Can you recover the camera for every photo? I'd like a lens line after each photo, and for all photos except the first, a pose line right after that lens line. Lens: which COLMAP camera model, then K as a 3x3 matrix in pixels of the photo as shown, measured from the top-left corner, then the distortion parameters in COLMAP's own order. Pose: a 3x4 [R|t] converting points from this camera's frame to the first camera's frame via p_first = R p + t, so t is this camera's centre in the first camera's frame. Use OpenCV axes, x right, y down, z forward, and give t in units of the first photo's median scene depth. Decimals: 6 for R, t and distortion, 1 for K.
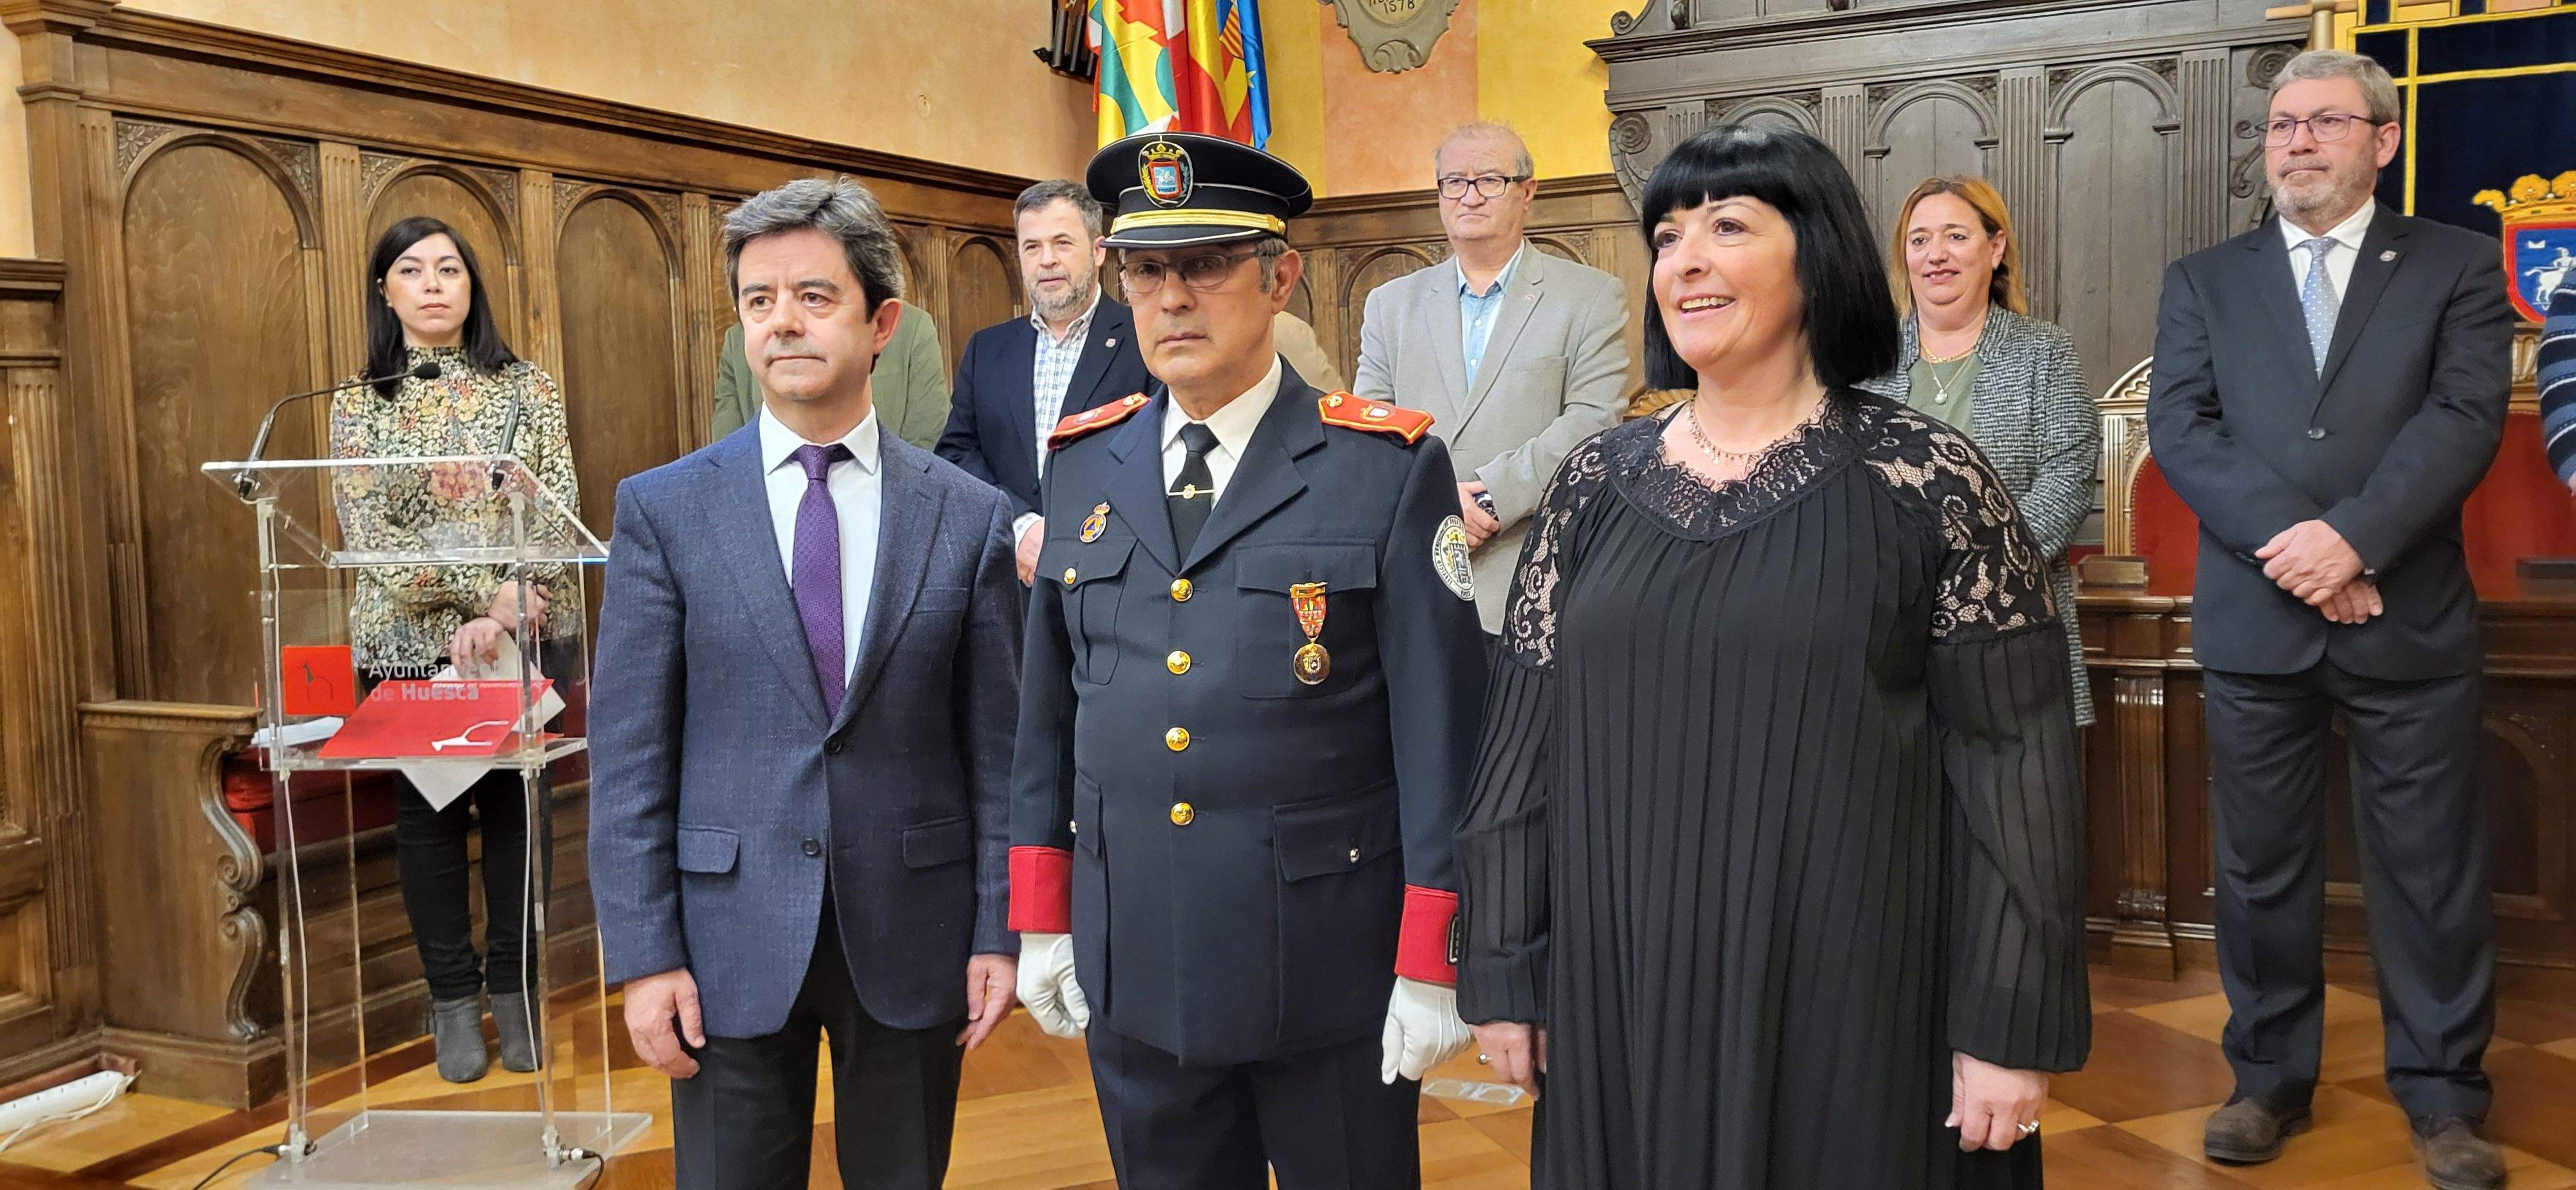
lens RADIAL K [[1960.3, 0, 1290.9], [0, 1960.3, 555.8], [0, 0, 1]] dist [0.049821, -0.047312]
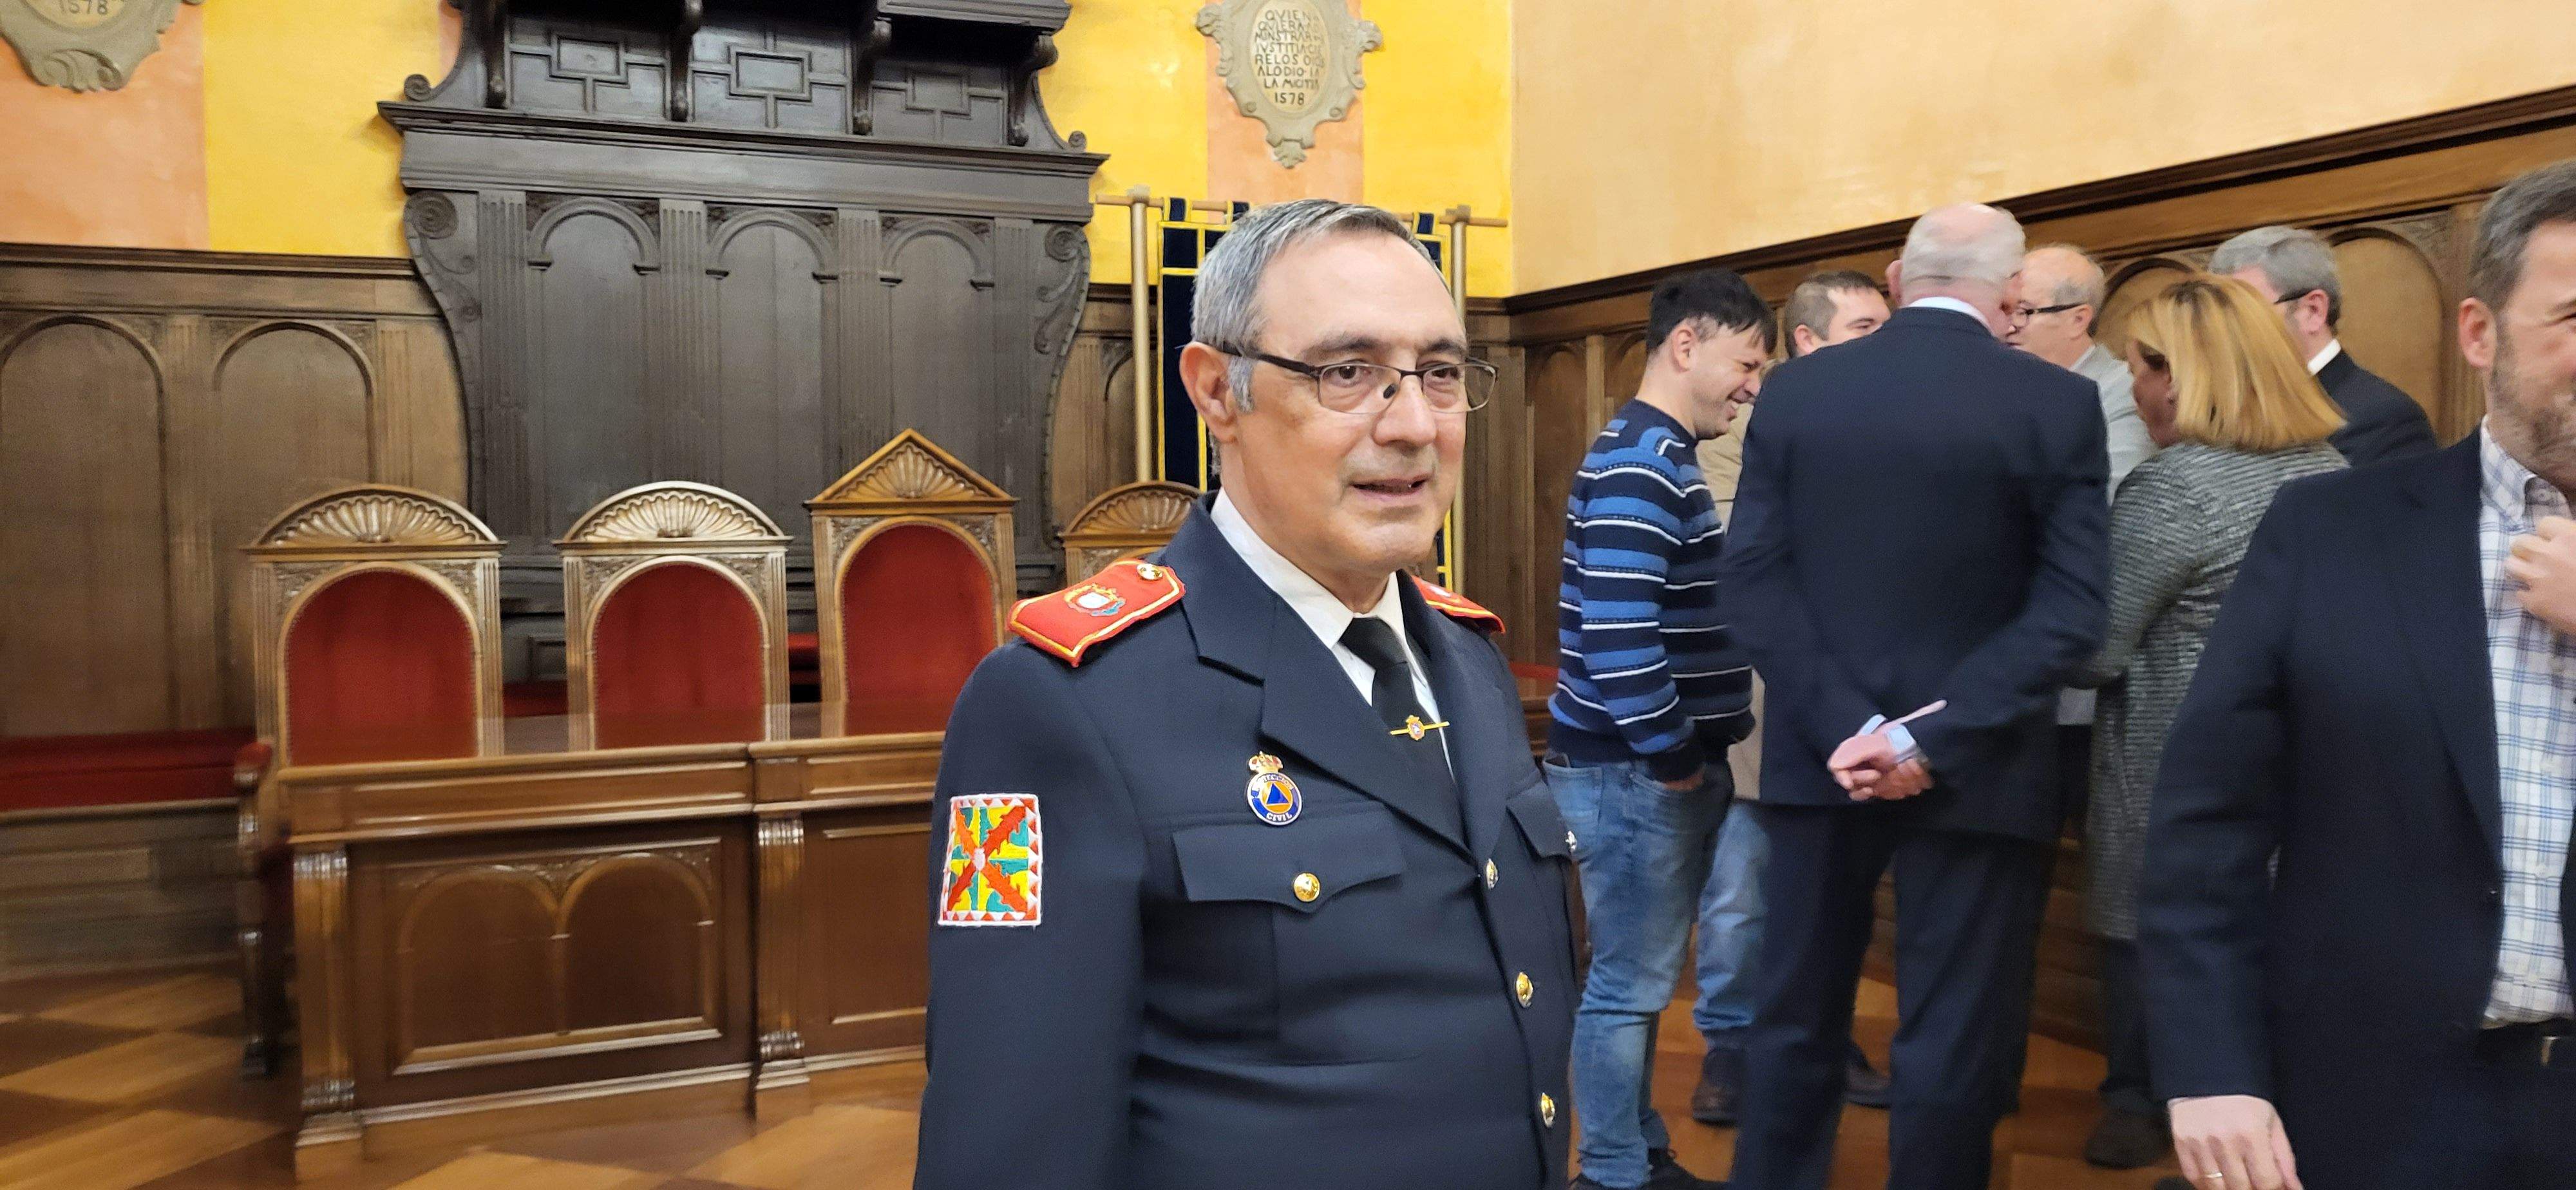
lens RADIAL K [[1964.8, 0, 1317.8], [0, 1964.8, 570.4], [0, 0, 1]] dist [0.051481, -0.050272]
pose [[0.655095, -0.000340, 0.755547, -0.365297], [0.041244, 0.998525, -0.035311, -0.017306], [-0.754420, 0.054293, 0.654143, 0.220704]]
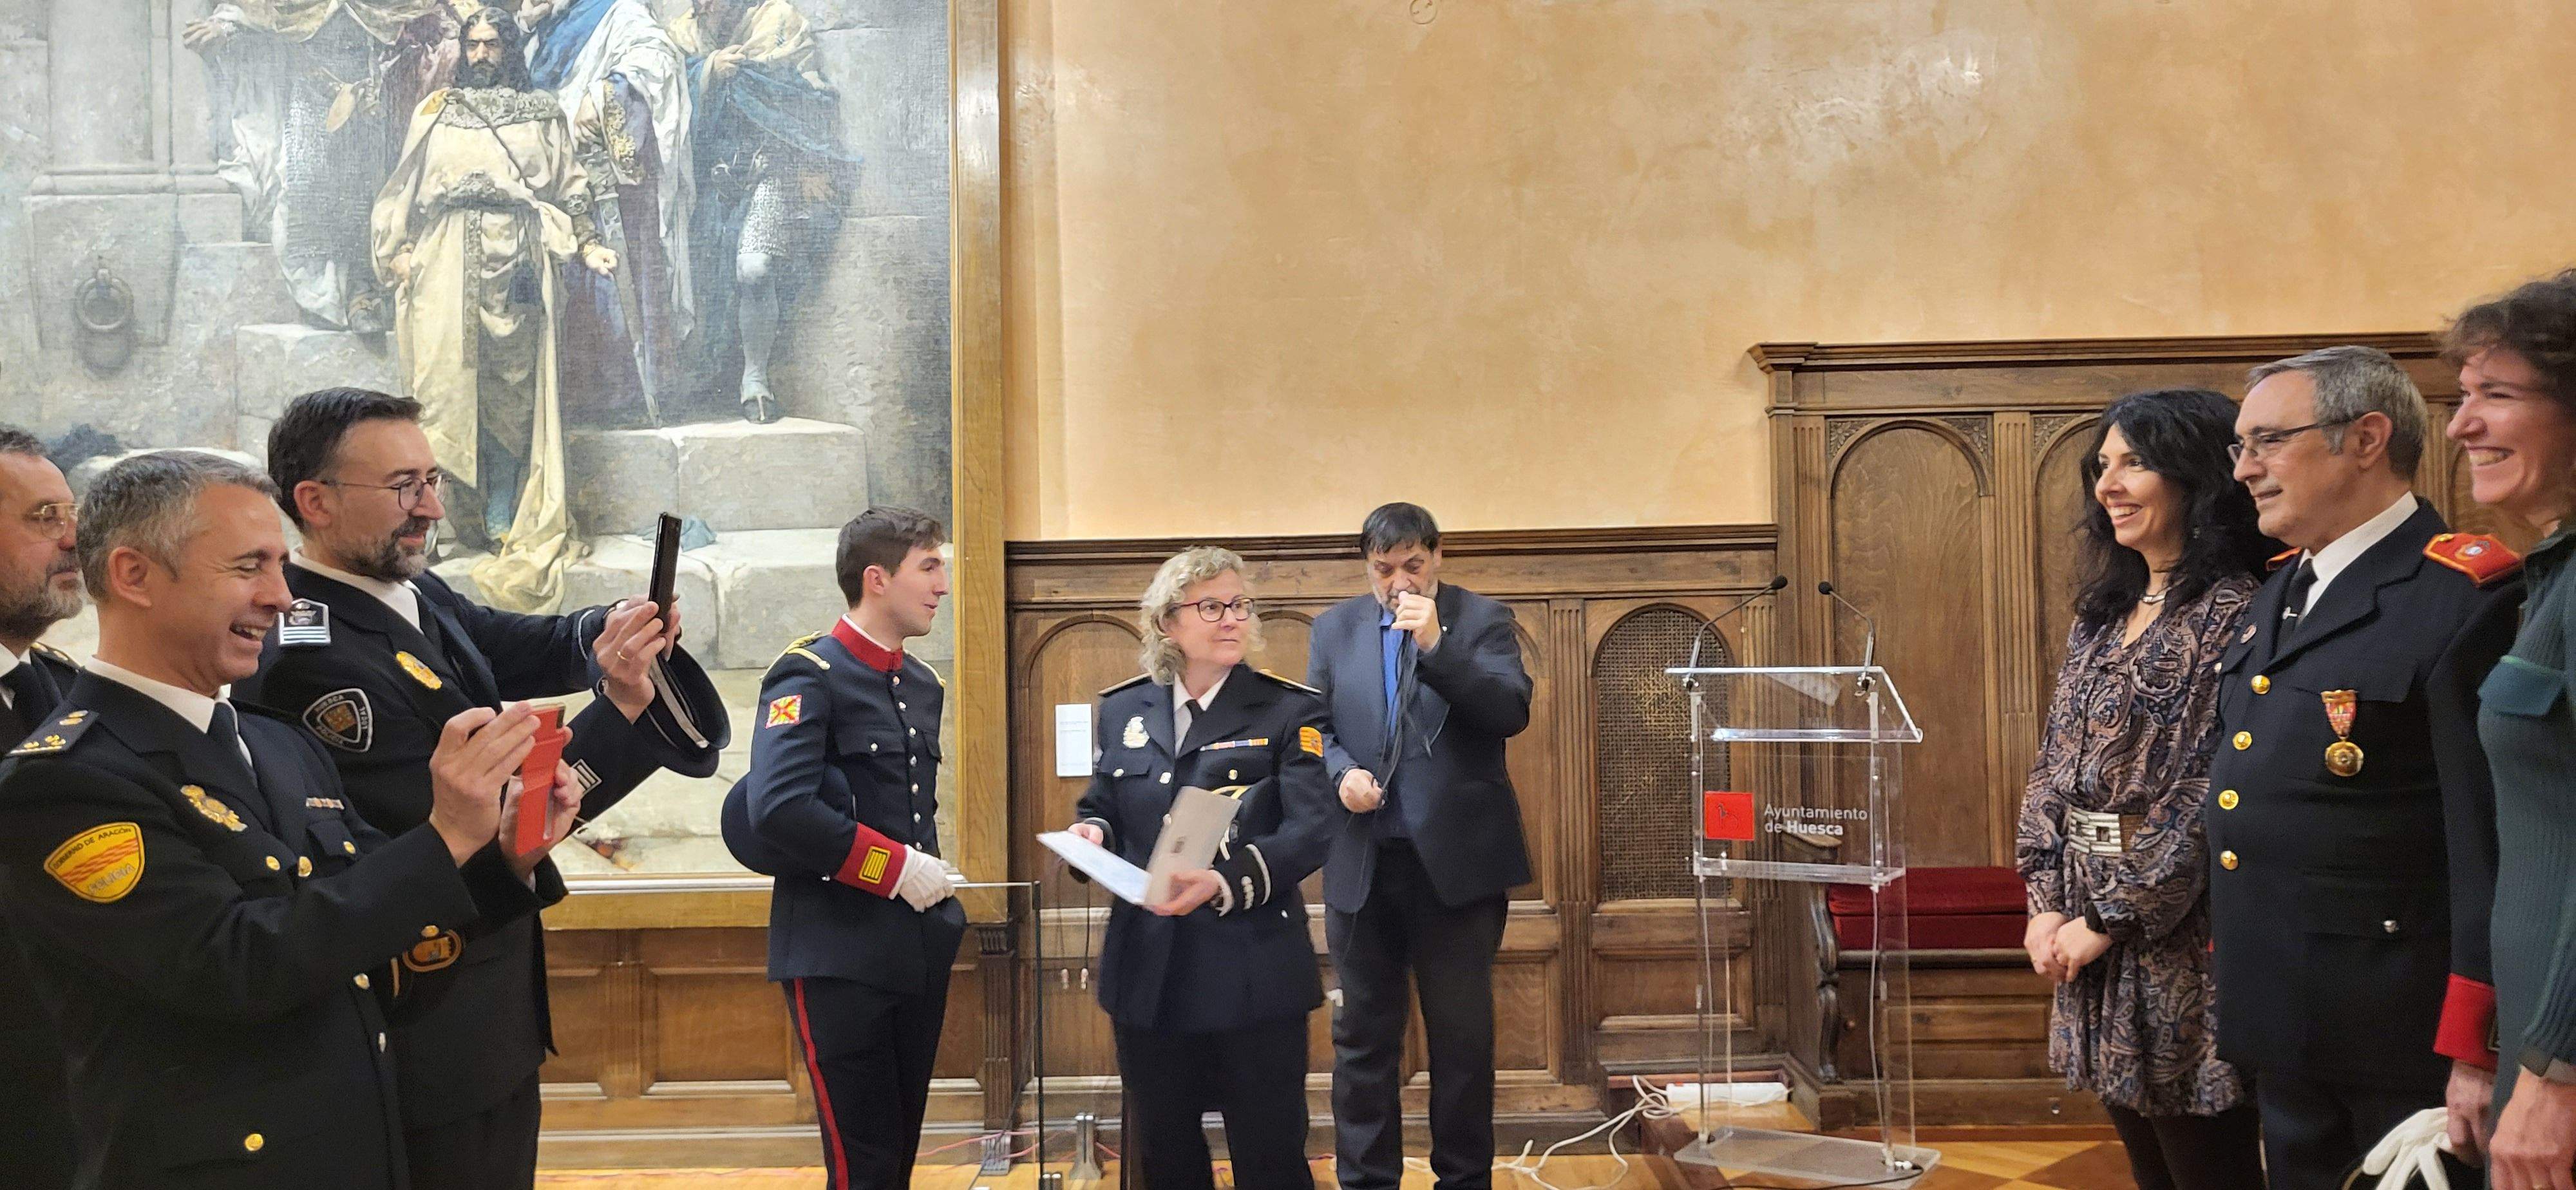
lens RADIAL K [[1940.0, 0, 1283.4], [0, 1940.0, 569.2], [0, 0, 1]] dist [0.041557, -0.047749]
pose [[0.387178, -0.006962, -0.921979, 0.476289], [-0.056457, 0.997916, -0.031244, -0.039530], [0.920275, 0.064149, 0.385978, 0.084421]]
